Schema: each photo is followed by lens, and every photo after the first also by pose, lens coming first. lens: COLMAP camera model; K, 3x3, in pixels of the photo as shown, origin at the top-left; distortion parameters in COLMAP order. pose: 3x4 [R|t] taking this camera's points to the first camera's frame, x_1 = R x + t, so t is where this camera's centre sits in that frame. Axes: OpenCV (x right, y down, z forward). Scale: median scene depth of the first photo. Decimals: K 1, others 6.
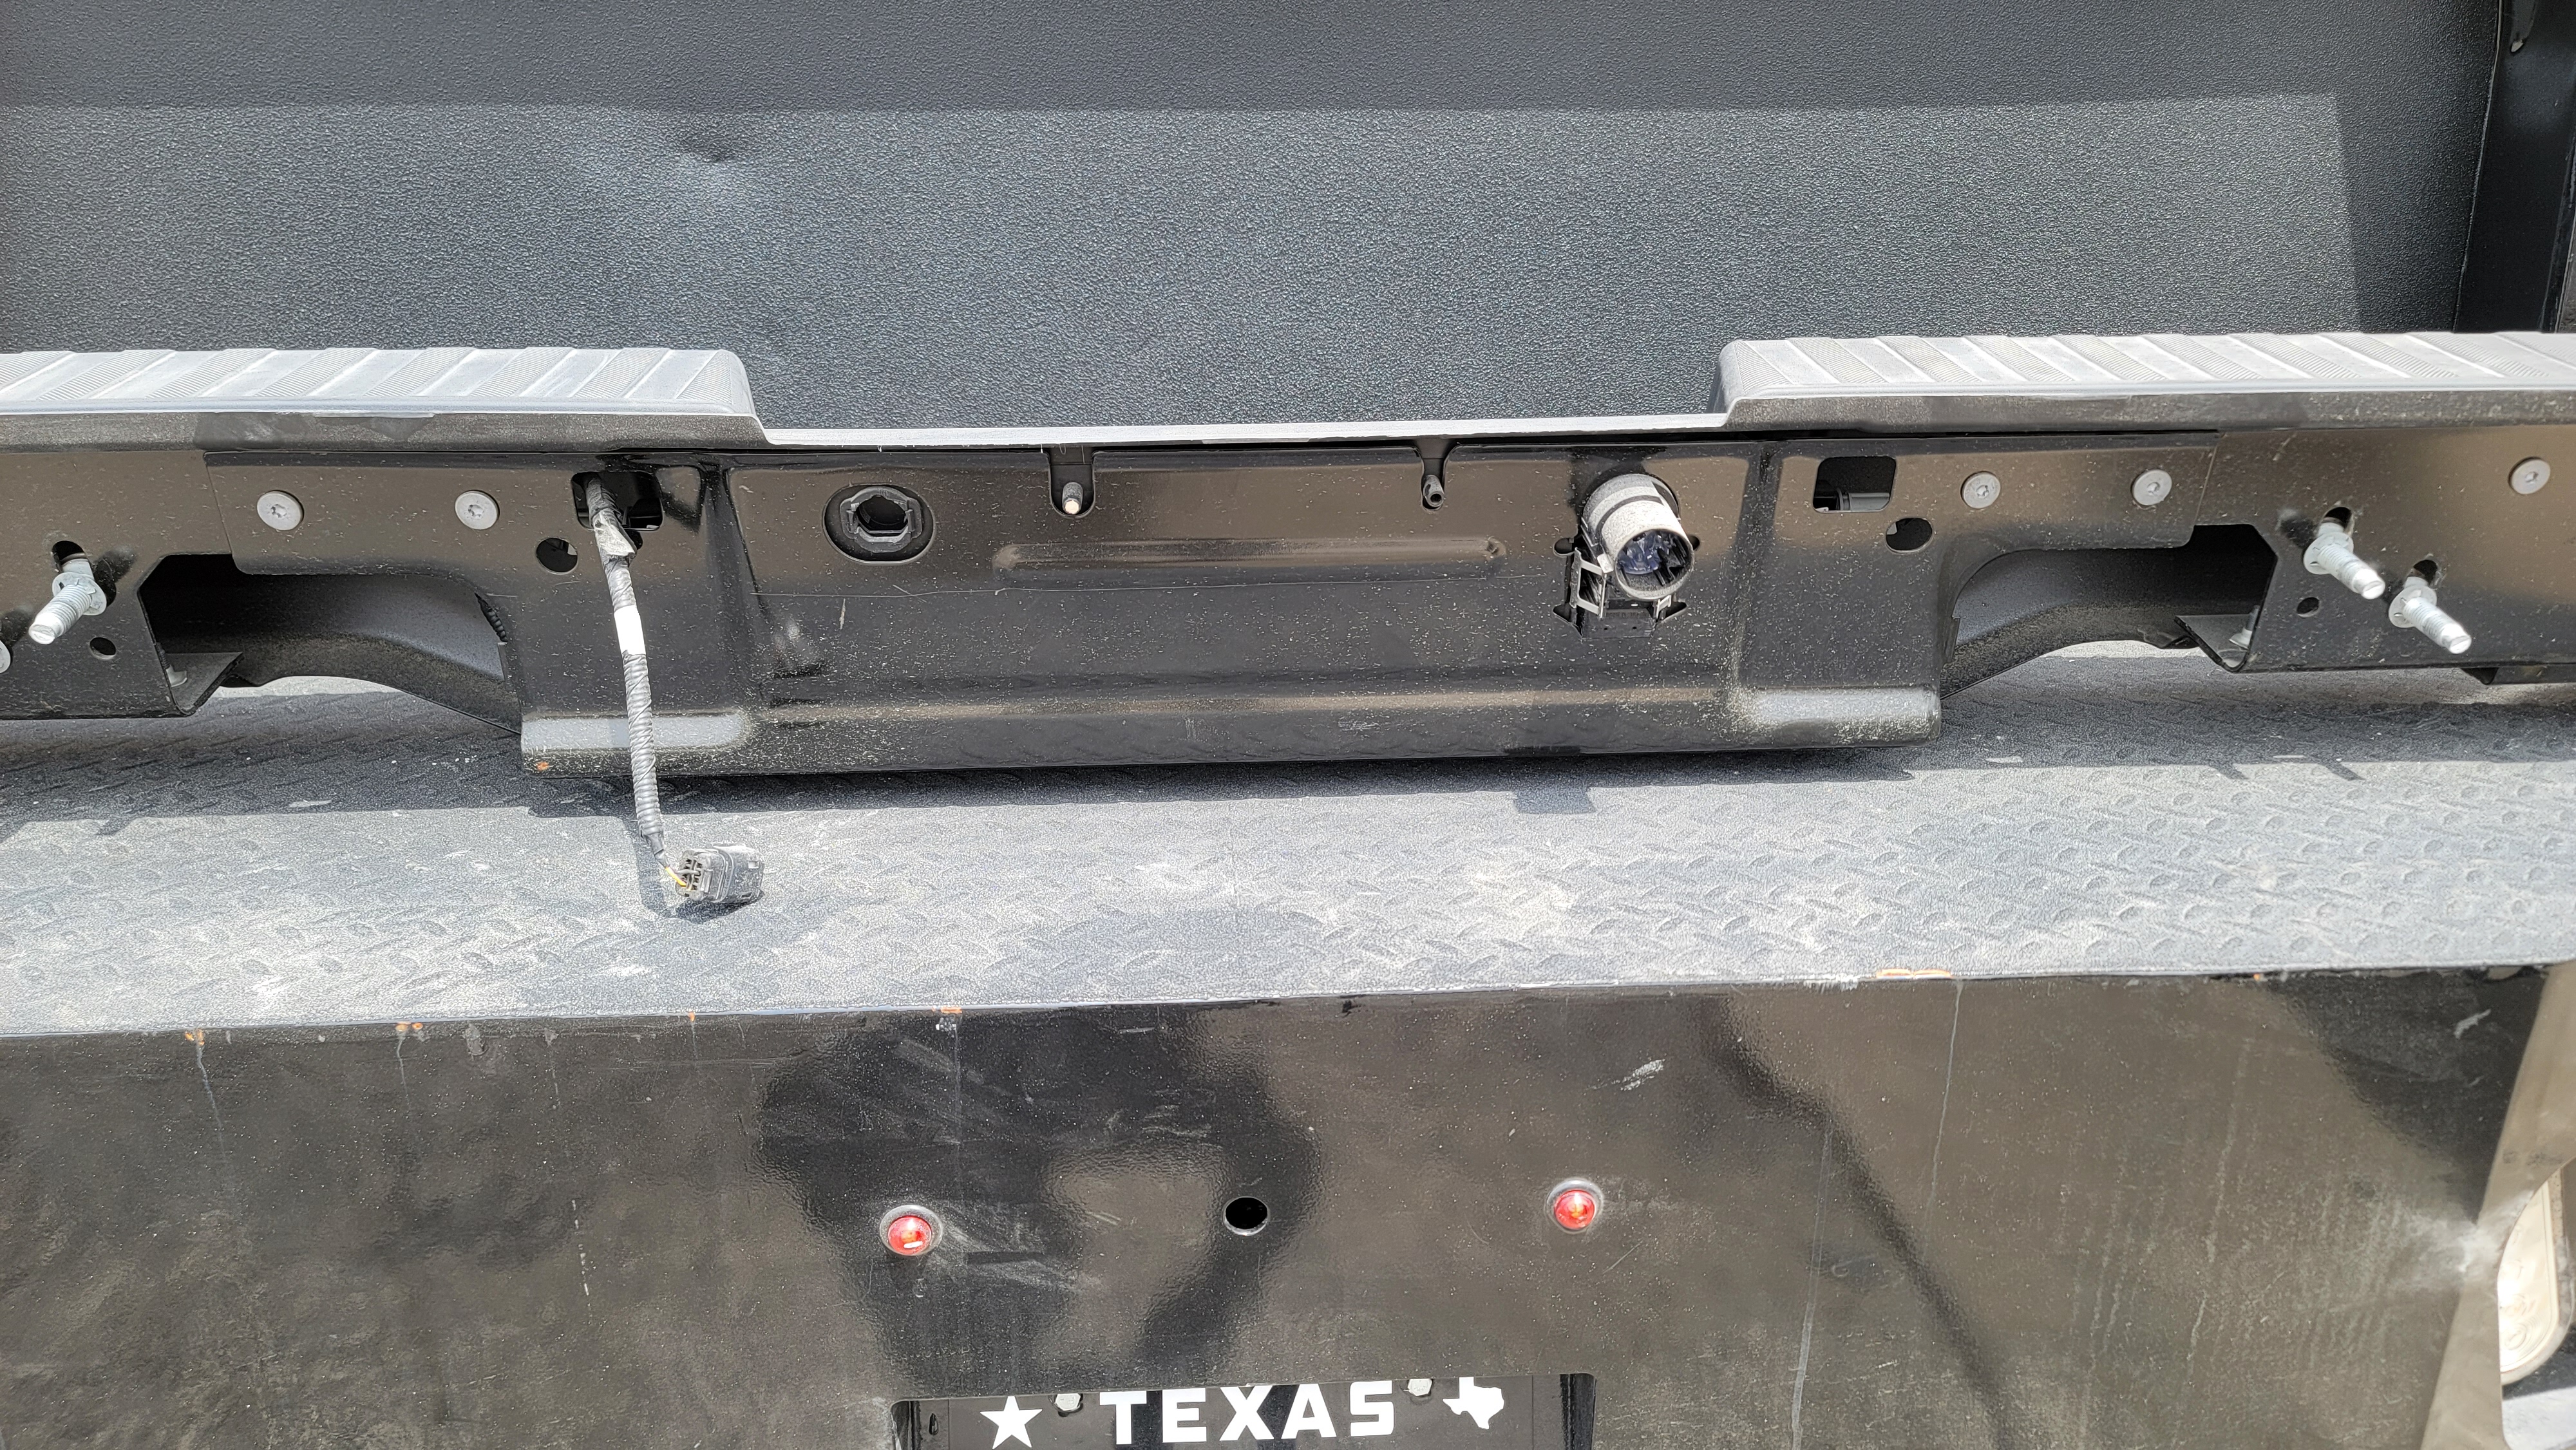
lens RADIAL K [[1902.4, 0, 1305.1], [0, 1902.4, 714.4], [0, 0, 1]] dist [0.062453, -0.054296]
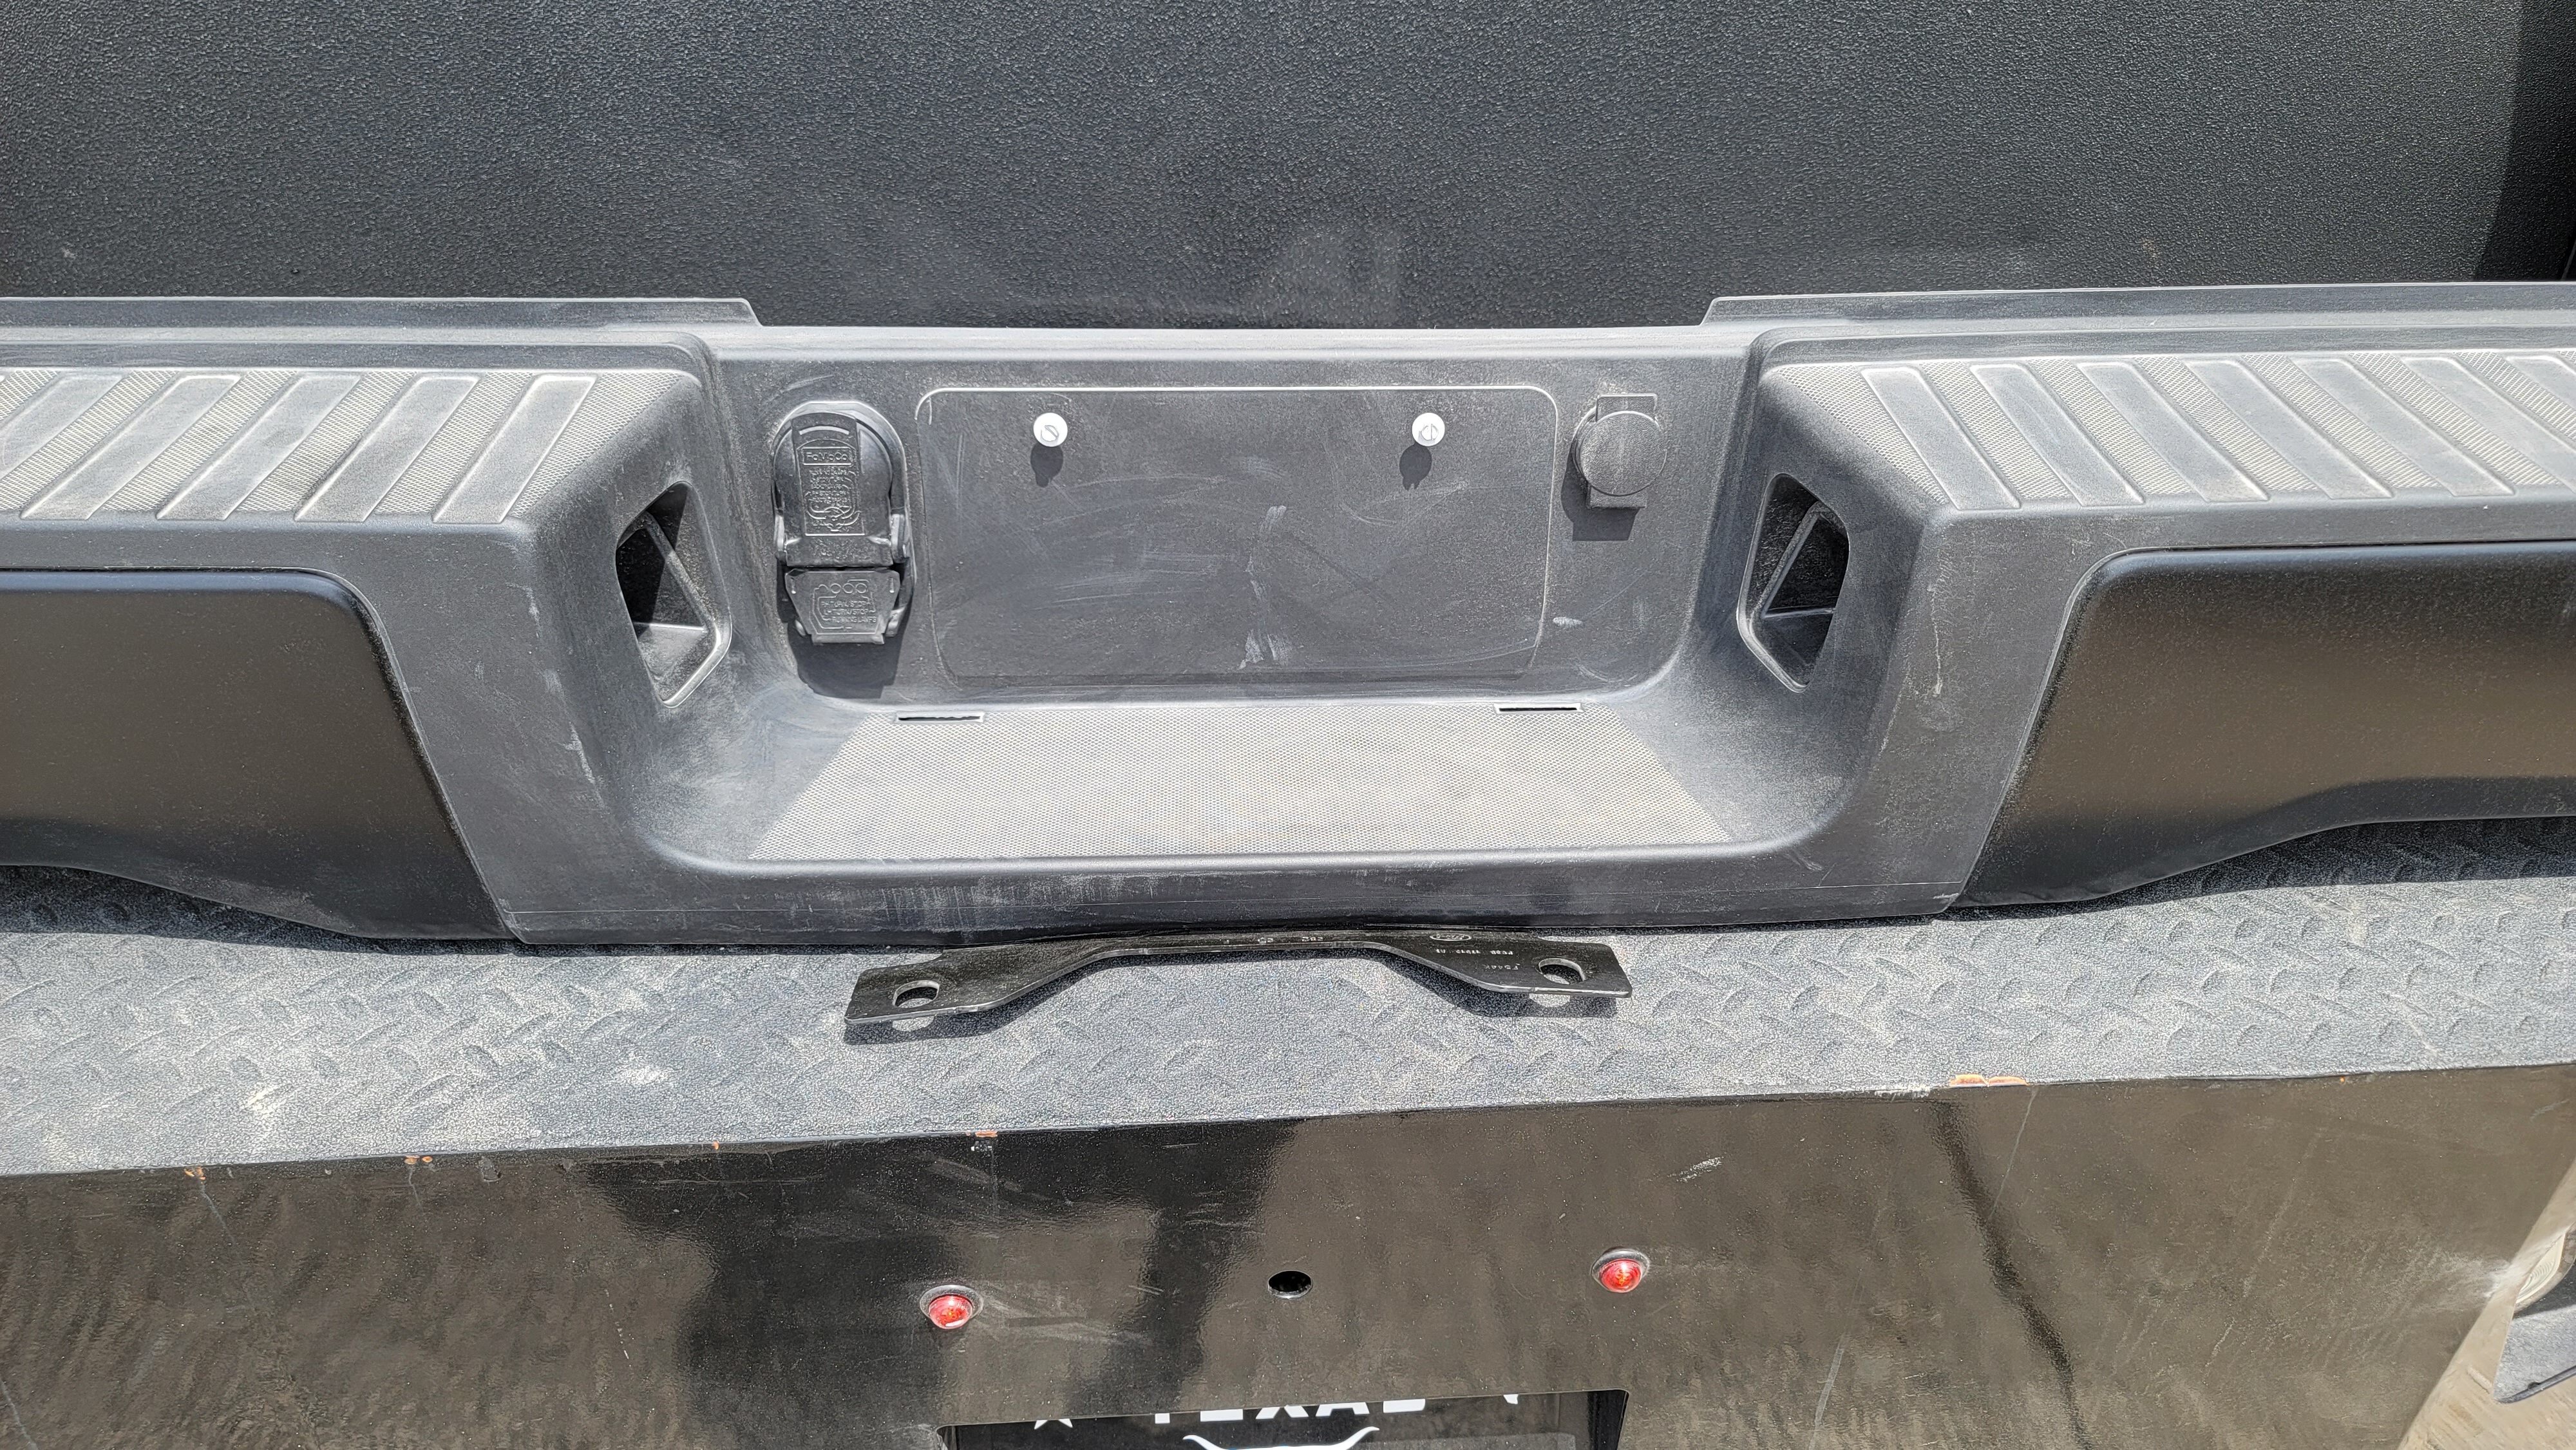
lens RADIAL K [[1902.4, 0, 1305.1], [0, 1902.4, 714.4], [0, 0, 1]] dist [0.062453, -0.054296]
pose [[0.999853, 0.006881, 0.015698, -0.038732], [-0.010877, 0.962557, 0.270862, -0.280562], [-0.013247, -0.270993, 0.962490, 0.121674]]
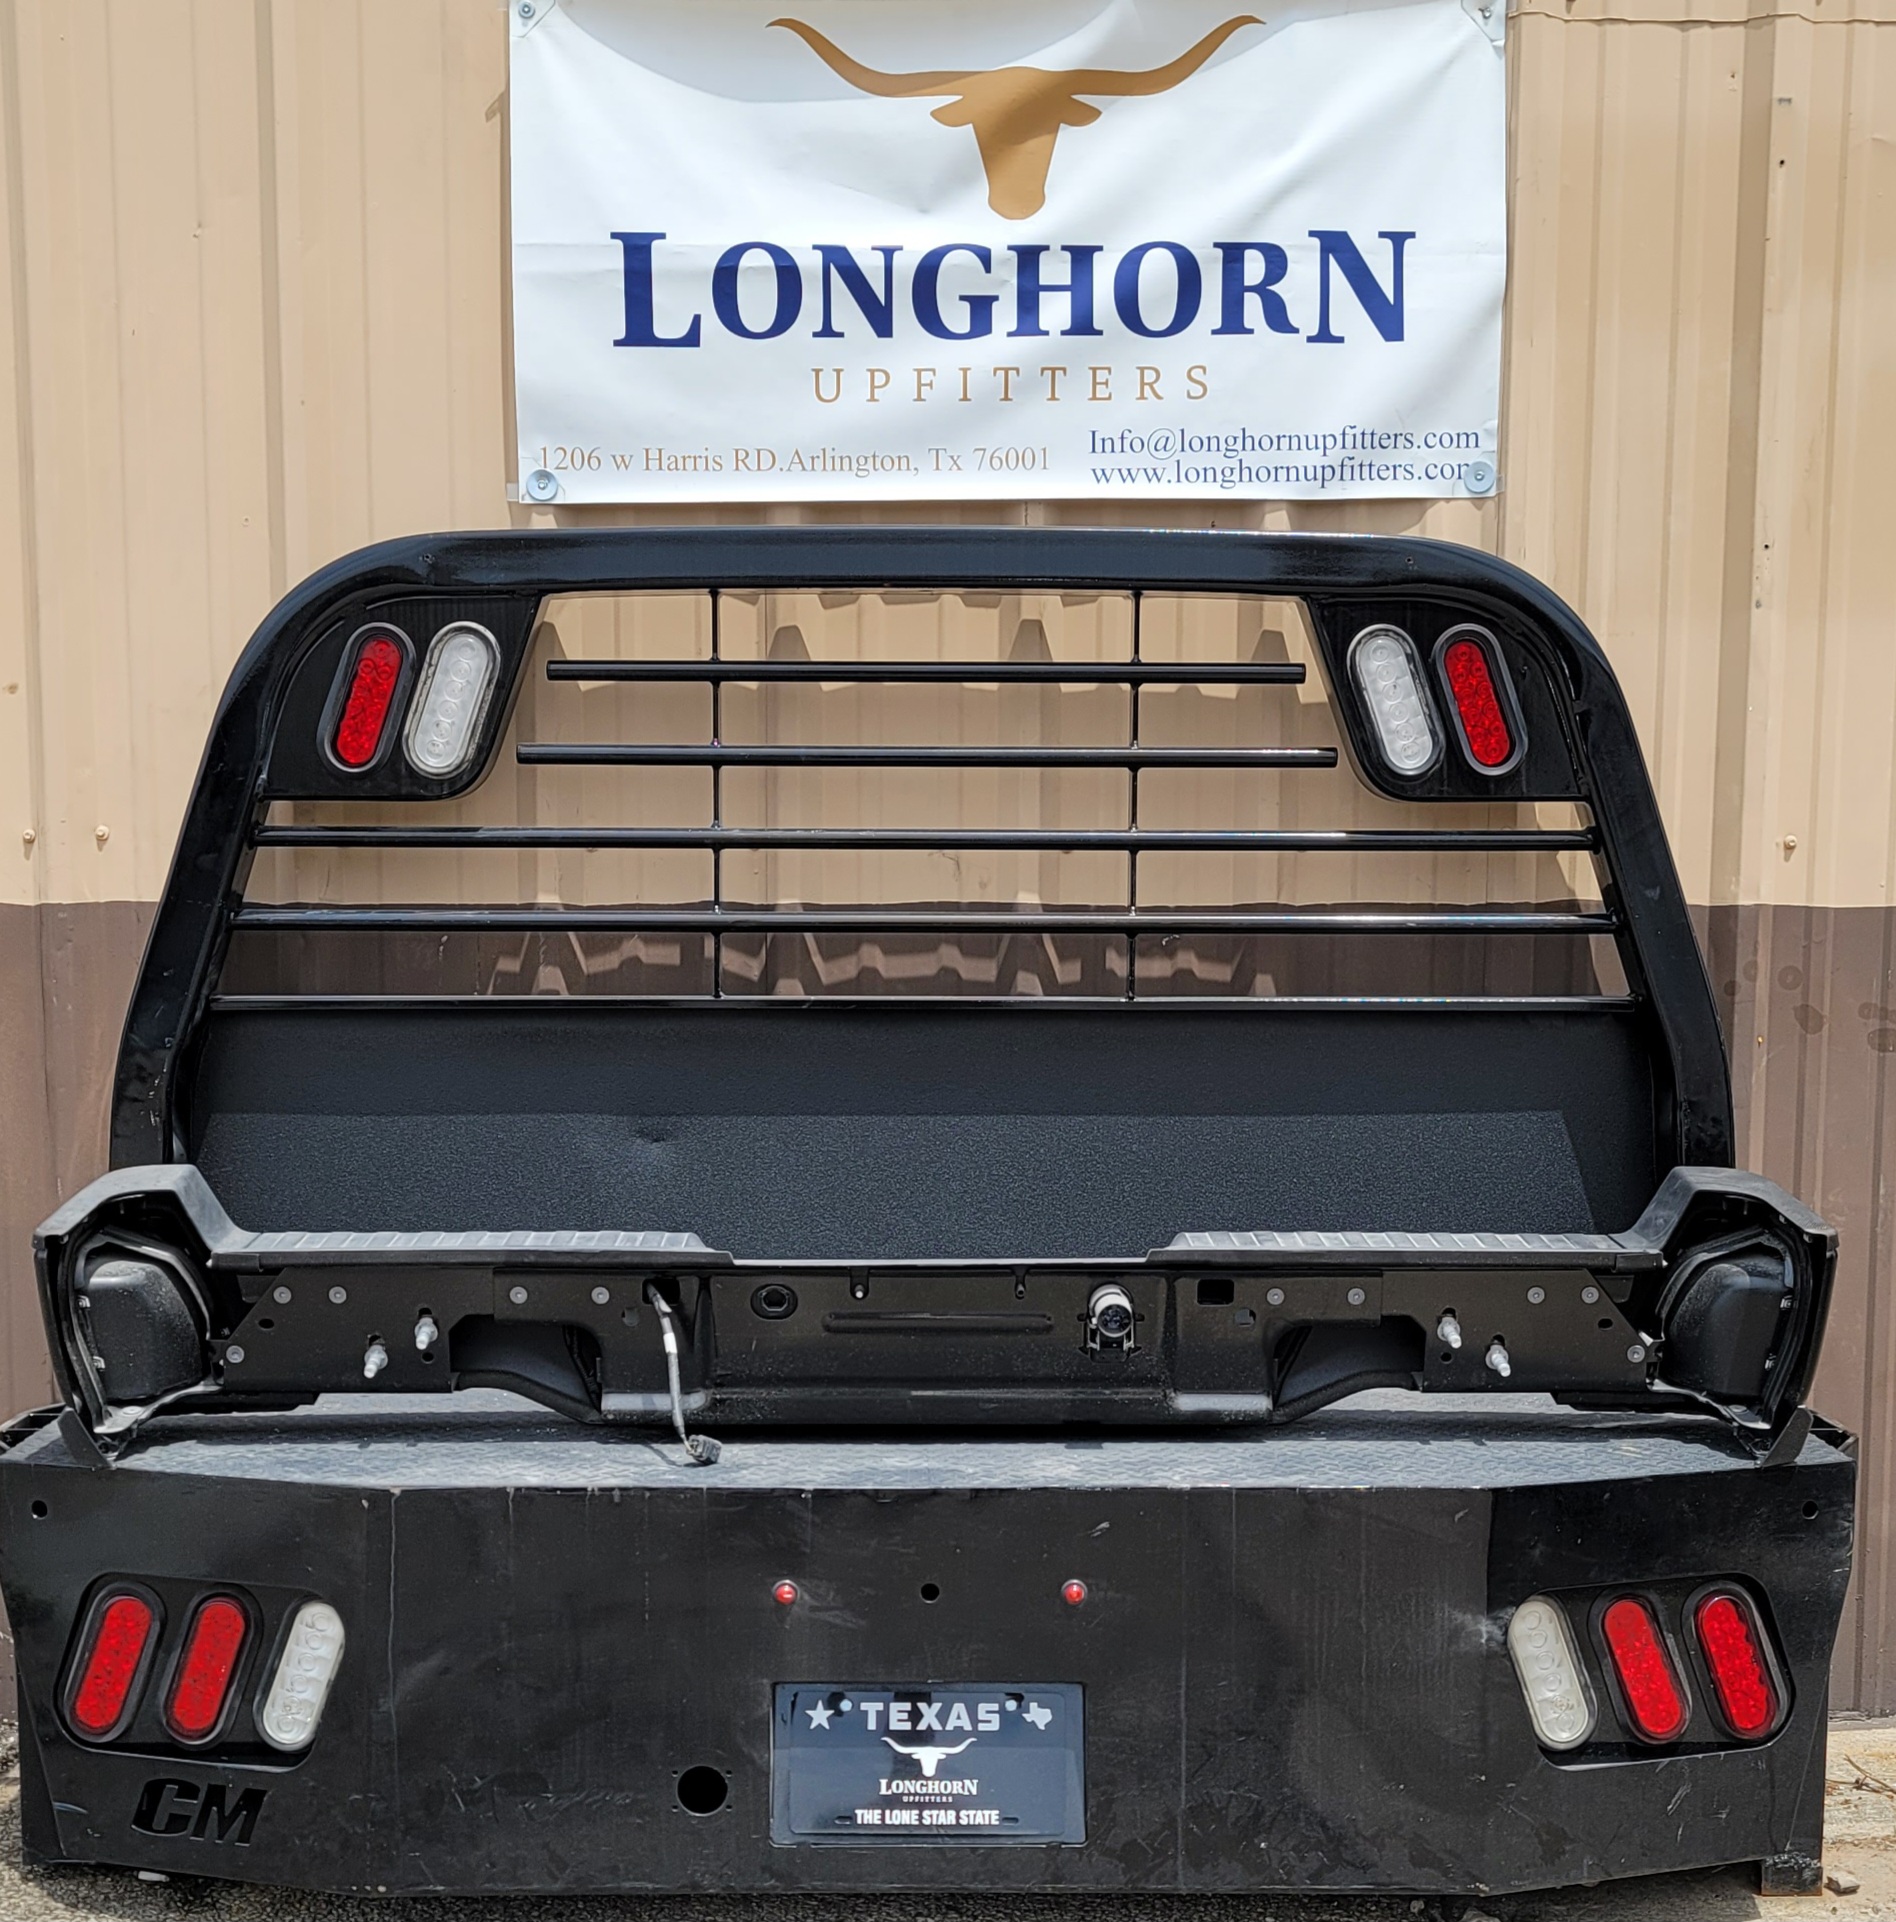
lens RADIAL K [[2897.4, 0, 950.9], [0, 2897.4, 1164.9], [0, 0, 1]] dist [0.060028, -0.011441]
pose [[0.998965, 0.005073, -0.045210, 0.144333], [-0.016381, 0.967217, -0.253424, 0.625093], [0.042442, 0.253902, 0.966298, -2.411221]]
